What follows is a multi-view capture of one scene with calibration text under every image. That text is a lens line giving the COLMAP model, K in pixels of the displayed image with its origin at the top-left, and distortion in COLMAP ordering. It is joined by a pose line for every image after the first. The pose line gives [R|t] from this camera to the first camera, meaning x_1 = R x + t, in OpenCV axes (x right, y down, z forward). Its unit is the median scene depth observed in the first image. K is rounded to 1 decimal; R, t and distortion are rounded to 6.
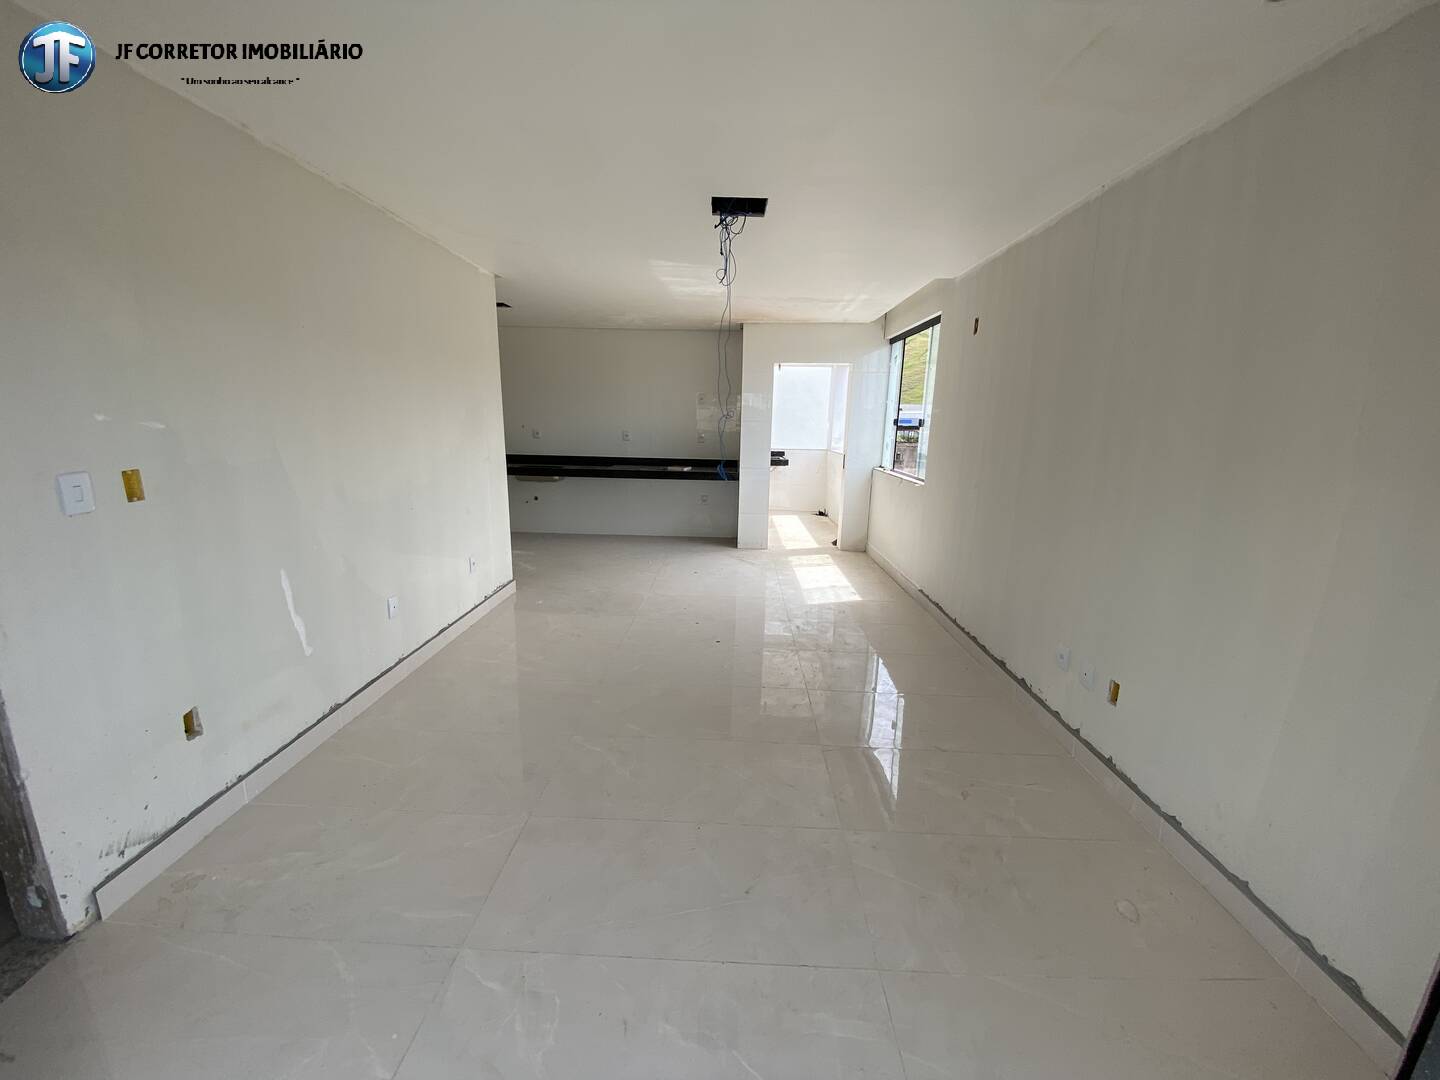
lens RADIAL K [[587.4, 0, 699.1], [0, 587.4, 540.9], [0, 0, 1]] dist [-0.018593, -0.000279]
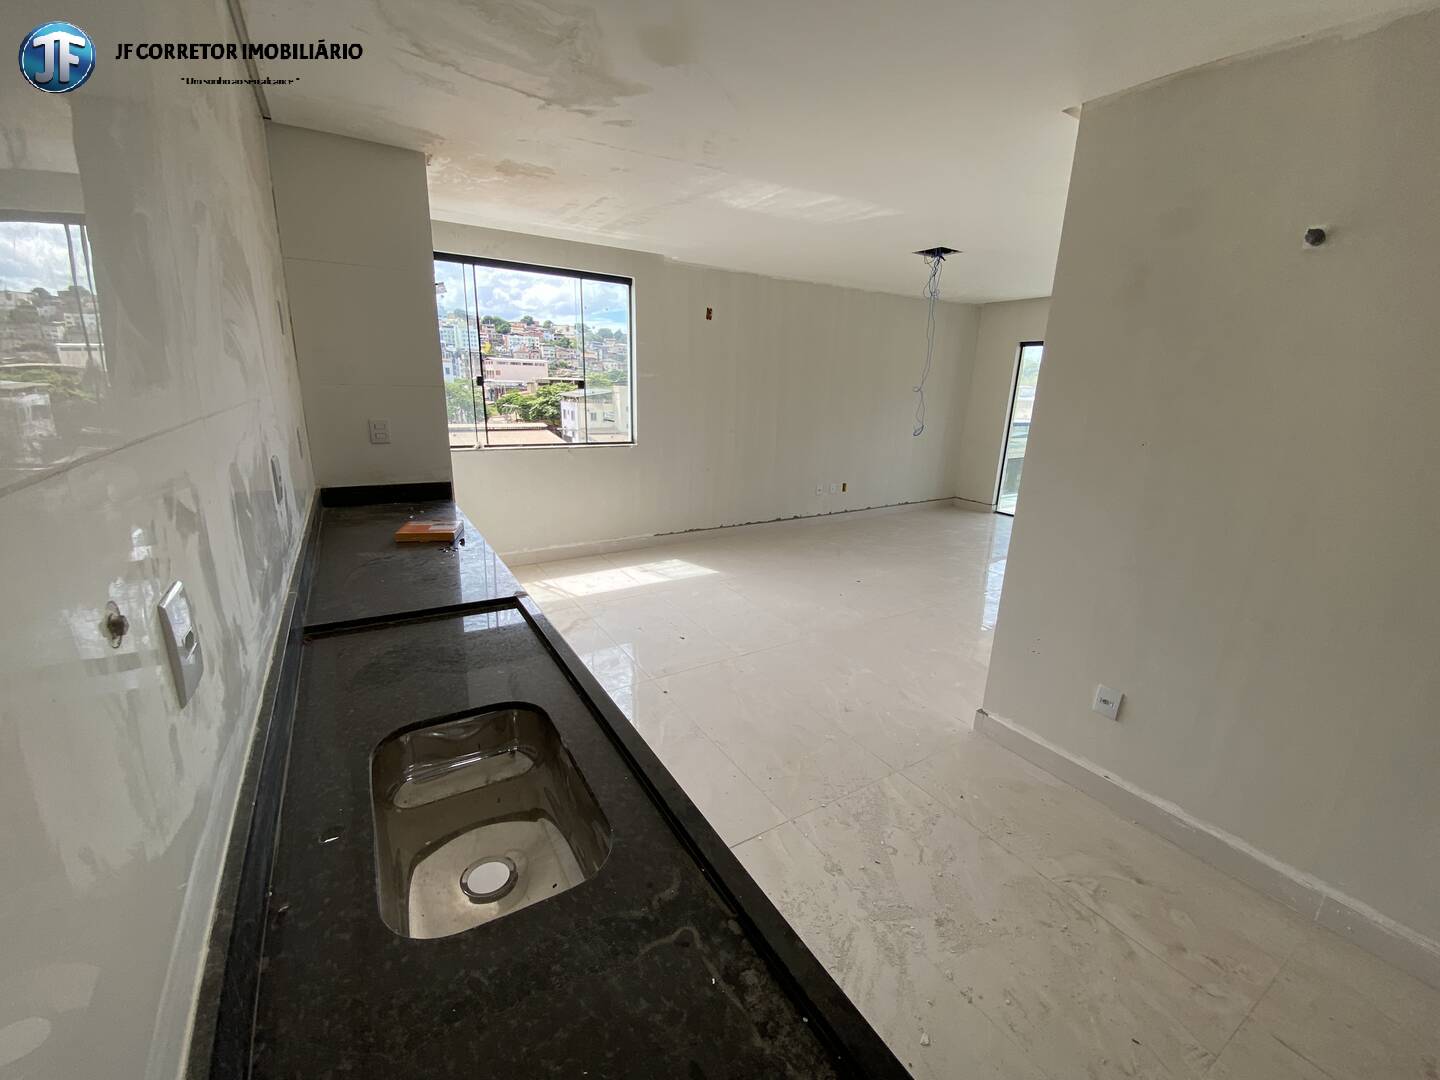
lens RADIAL K [[573.4, 0, 738.3], [0, 573.4, 526.2], [0, 0, 1]] dist [0.002986, 0.000120]
pose [[-0.595462, -0.227582, 0.770475, -0.553234], [0.125880, 0.920762, 0.369259, -0.312229], [-0.793461, 0.316867, -0.519630, 1.407083]]
